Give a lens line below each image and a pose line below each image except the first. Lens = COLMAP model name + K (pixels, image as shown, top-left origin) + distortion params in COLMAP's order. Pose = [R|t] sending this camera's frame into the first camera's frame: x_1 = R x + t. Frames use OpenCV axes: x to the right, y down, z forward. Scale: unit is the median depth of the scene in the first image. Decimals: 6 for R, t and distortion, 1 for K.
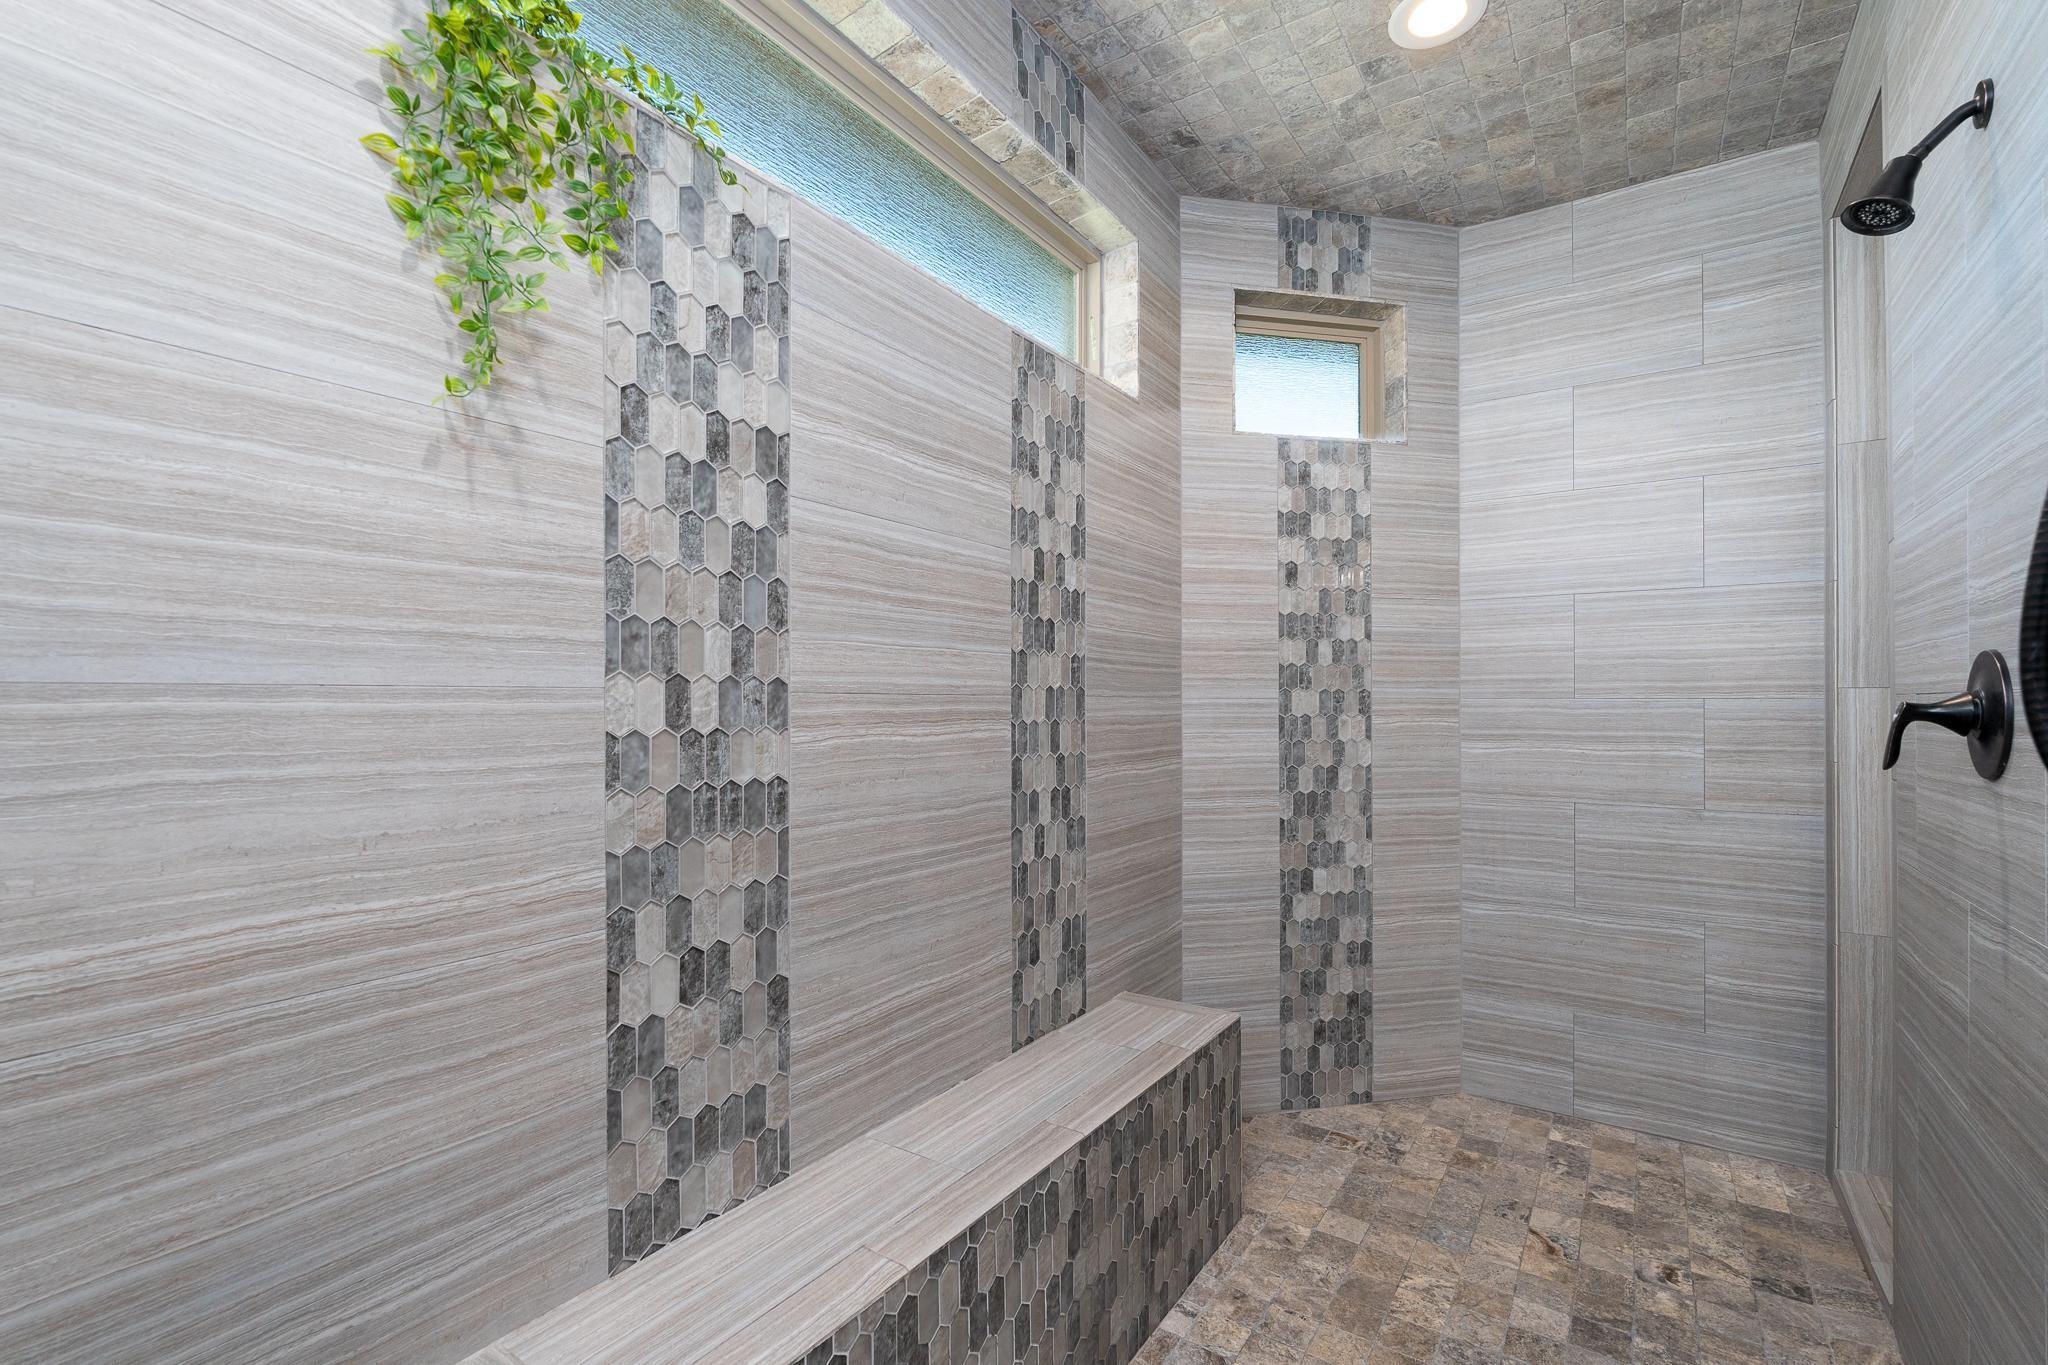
lens RADIAL K [[893.5, 0, 1019.3], [0, 893.5, 687.1], [0, 0, 1]] dist [-0.000245, 0.000207]
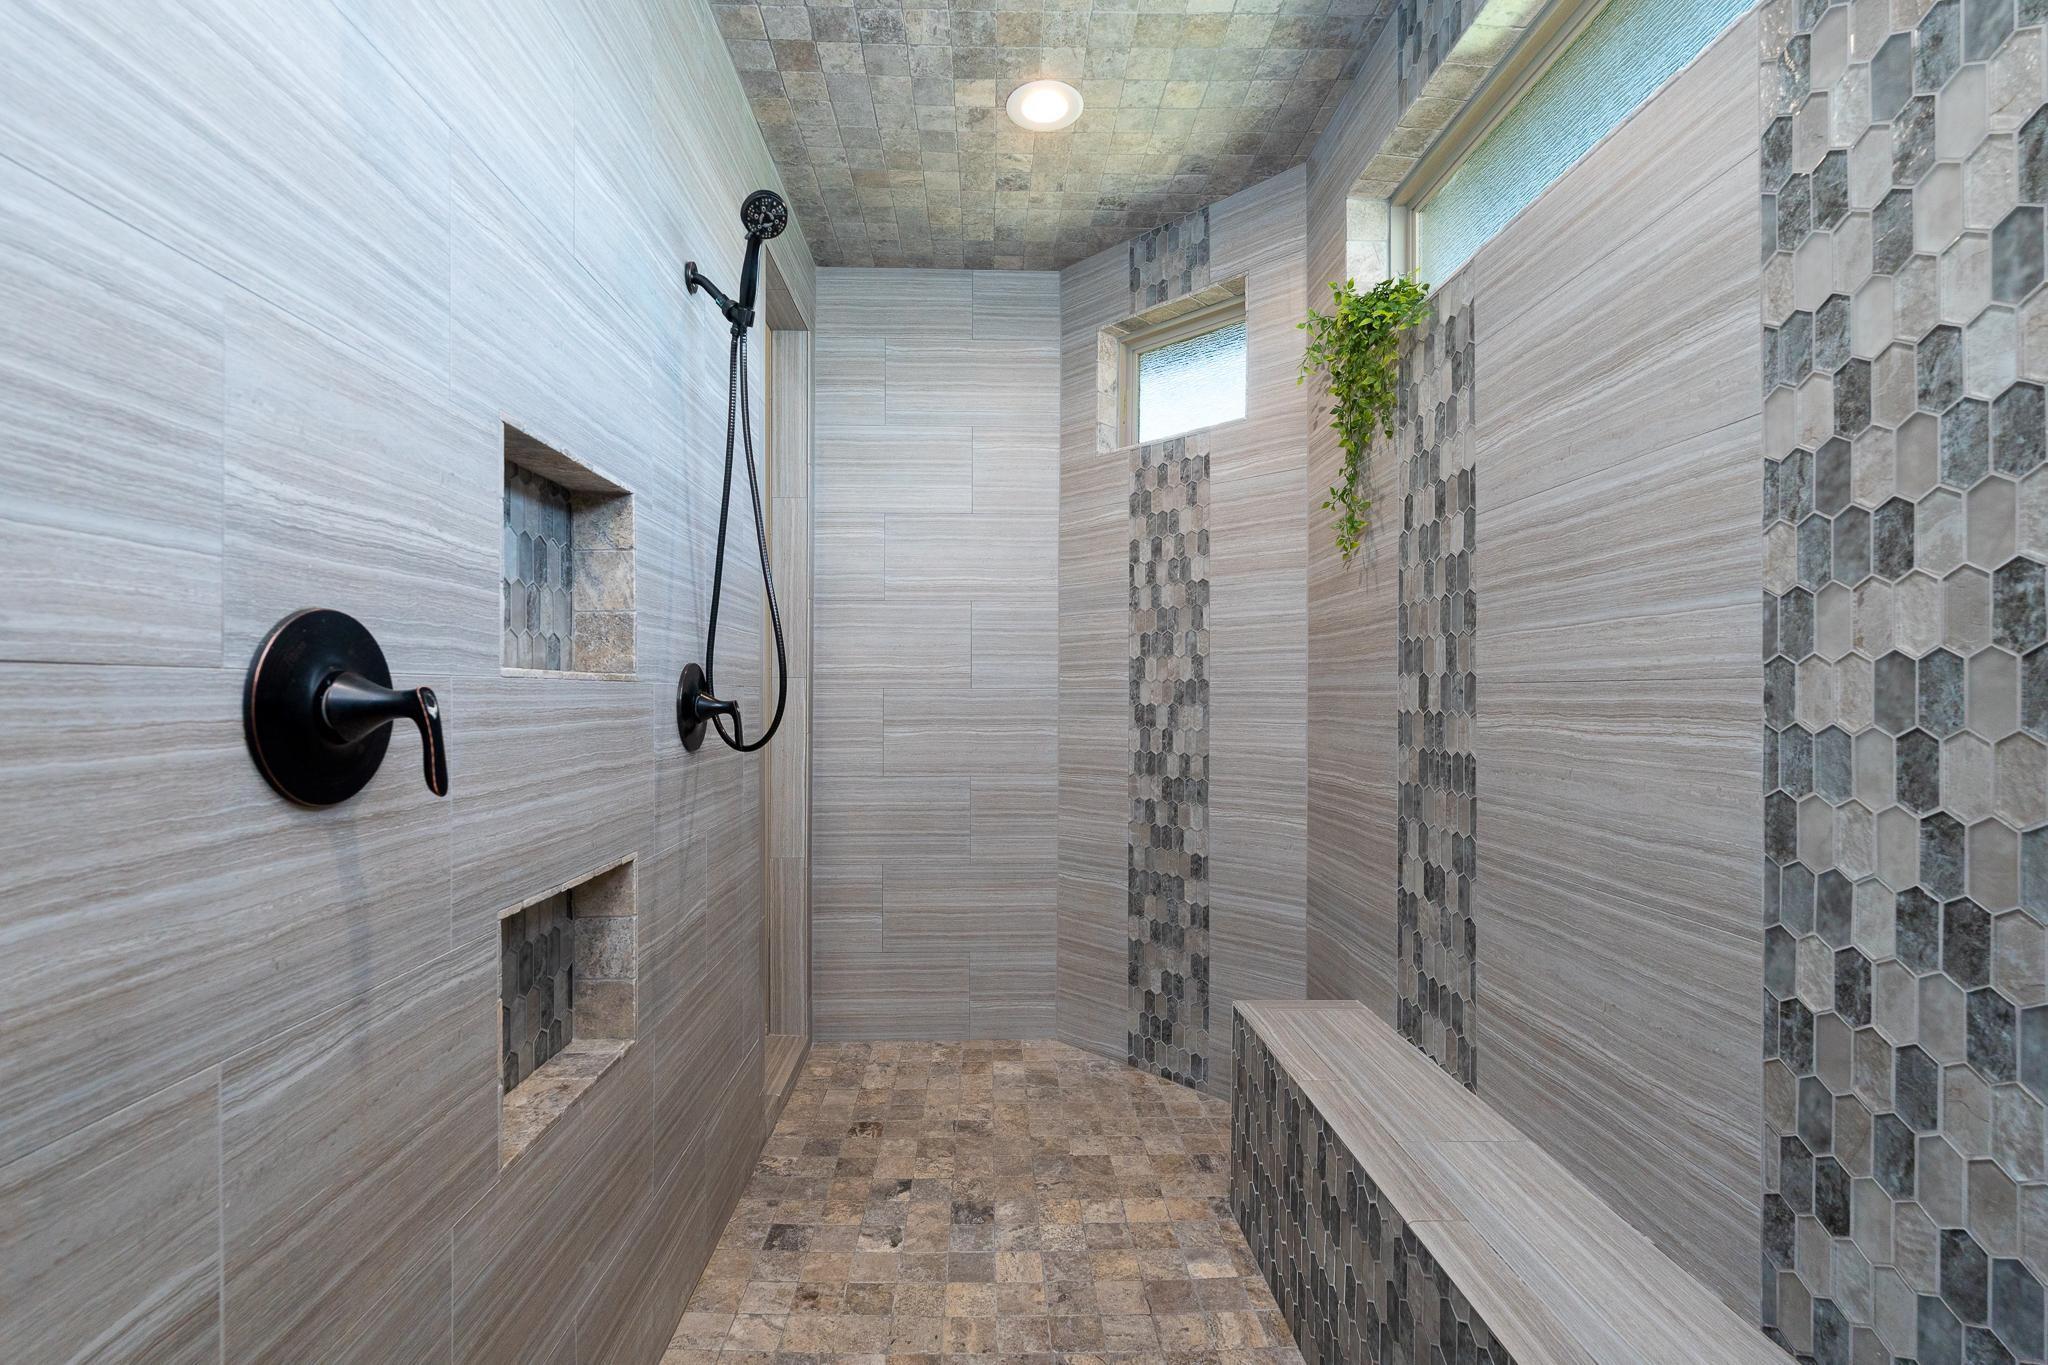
lens RADIAL K [[893.5, 0, 1019.3], [0, 893.5, 687.1], [0, 0, 1]] dist [-0.000245, 0.000207]
pose [[-0.799308, -0.009875, -0.600840, 0.712593], [0.005015, 0.999721, -0.023103, 0.026727], [0.600901, -0.021479, -0.799035, 1.211724]]
